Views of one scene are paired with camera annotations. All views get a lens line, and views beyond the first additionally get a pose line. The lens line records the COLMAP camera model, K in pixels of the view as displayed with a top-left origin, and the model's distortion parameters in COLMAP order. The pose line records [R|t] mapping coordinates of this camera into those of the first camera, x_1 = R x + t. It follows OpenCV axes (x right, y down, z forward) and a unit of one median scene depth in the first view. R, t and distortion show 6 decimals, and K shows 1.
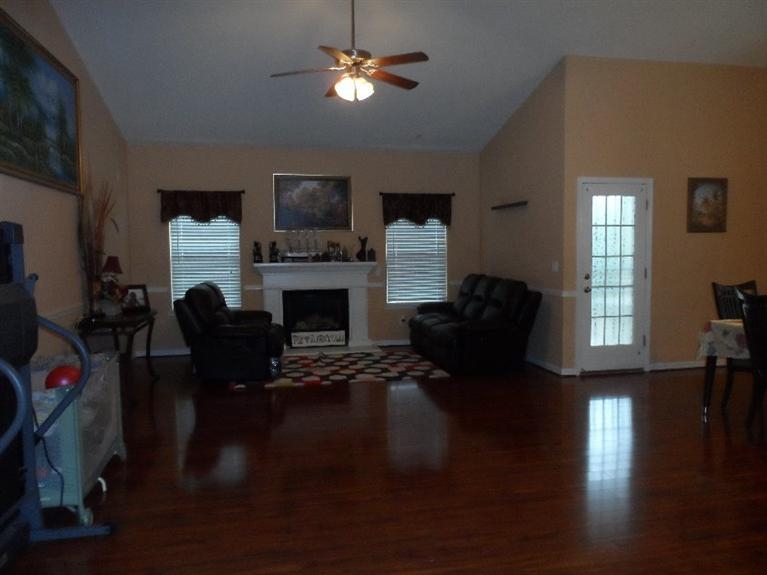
lens RADIAL K [[575.1, 0, 383.5], [0, 575.1, 287.5], [0, 0, 1]] dist [-0.005939, -0.000426]
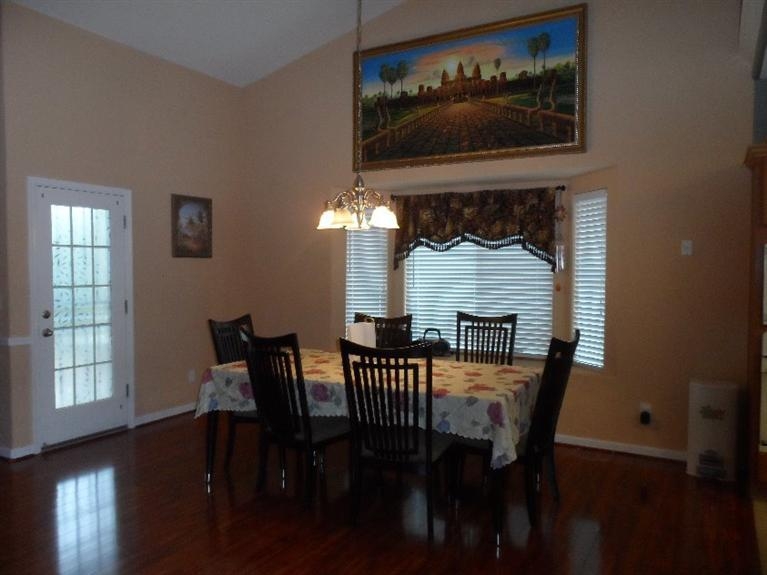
lens RADIAL K [[575.1, 0, 383.5], [0, 575.1, 287.5], [0, 0, 1]] dist [-0.005939, -0.000426]
pose [[0.648286, -0.017416, 0.761198, 0.078561], [0.039495, 0.999162, -0.010776, -0.028803], [-0.760372, 0.037049, 0.648430, 0.203930]]
